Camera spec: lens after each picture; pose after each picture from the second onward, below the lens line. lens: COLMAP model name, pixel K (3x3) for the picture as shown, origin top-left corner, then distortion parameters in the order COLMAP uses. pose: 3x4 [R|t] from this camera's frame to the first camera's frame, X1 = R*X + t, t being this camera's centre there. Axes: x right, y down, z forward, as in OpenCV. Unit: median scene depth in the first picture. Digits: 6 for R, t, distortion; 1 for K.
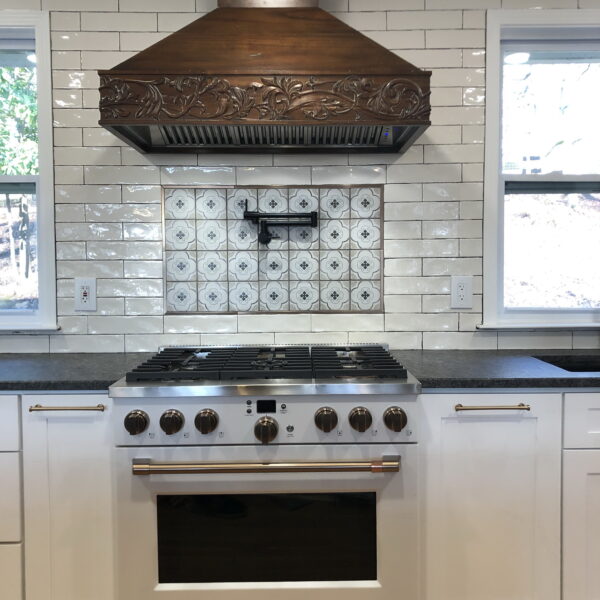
lens RADIAL K [[661.2, 0, 307.2], [0, 661.2, 300.0], [0, 0, 1]] dist [0.153003, -0.359766]
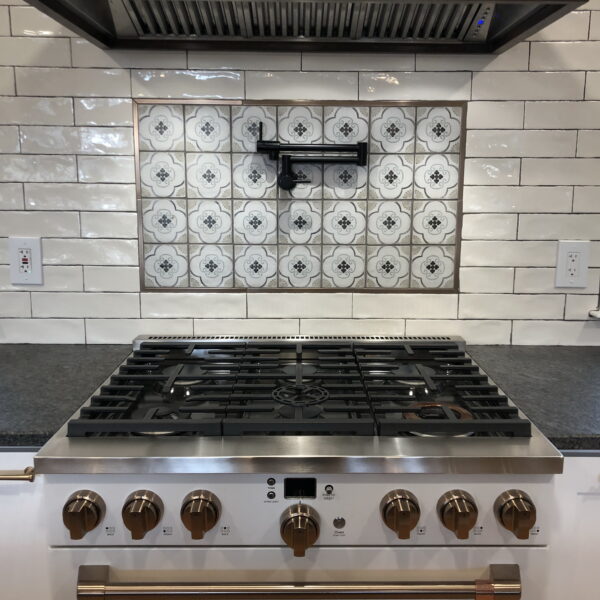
lens RADIAL K [[661.6, 0, 310.4], [0, 661.6, 291.3], [0, 0, 1]] dist [0.147628, -0.446279]
pose [[0.999898, 0.013402, 0.004940, -0.042570], [-0.013907, 0.992368, 0.122524, -0.065470], [-0.003260, -0.122580, 0.992453, 0.314041]]
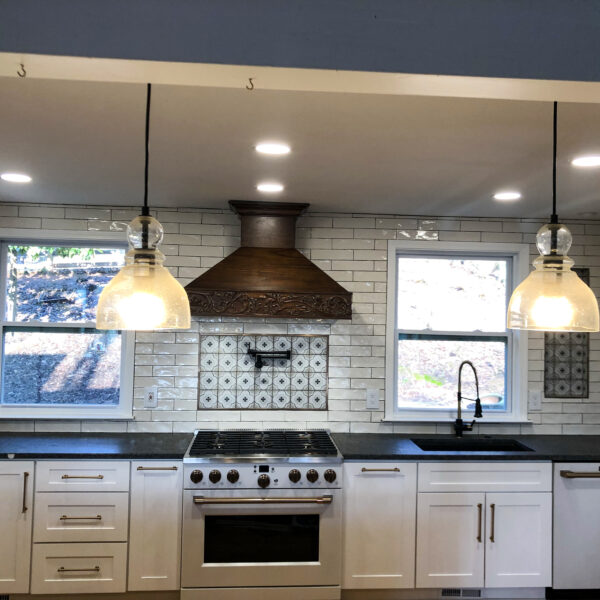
lens RADIAL K [[661.6, 0, 310.4], [0, 661.6, 291.3], [0, 0, 1]] dist [0.147628, -0.446279]
pose [[0.997183, 0.028196, 0.069506, -0.056314], [-0.022467, 0.996390, -0.081872, -0.145263], [-0.071564, 0.080079, 0.994216, -0.718769]]
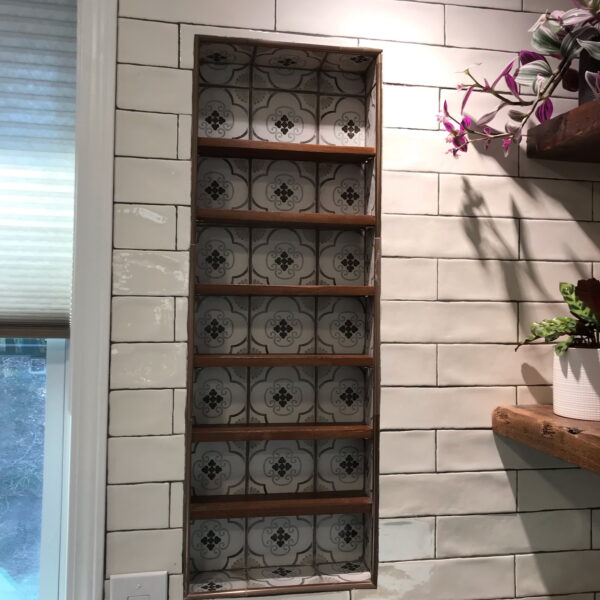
lens RADIAL K [[644.0, 0, 300.0], [0, 644.0, 300.0], [0, 0, 1]] dist [0.109155, -0.324773]
pose [[0.986665, 0.026432, 0.160605, 0.685306], [-0.016166, 0.997761, -0.064896, -0.178957], [-0.161961, 0.061434, 0.984883, 0.591902]]
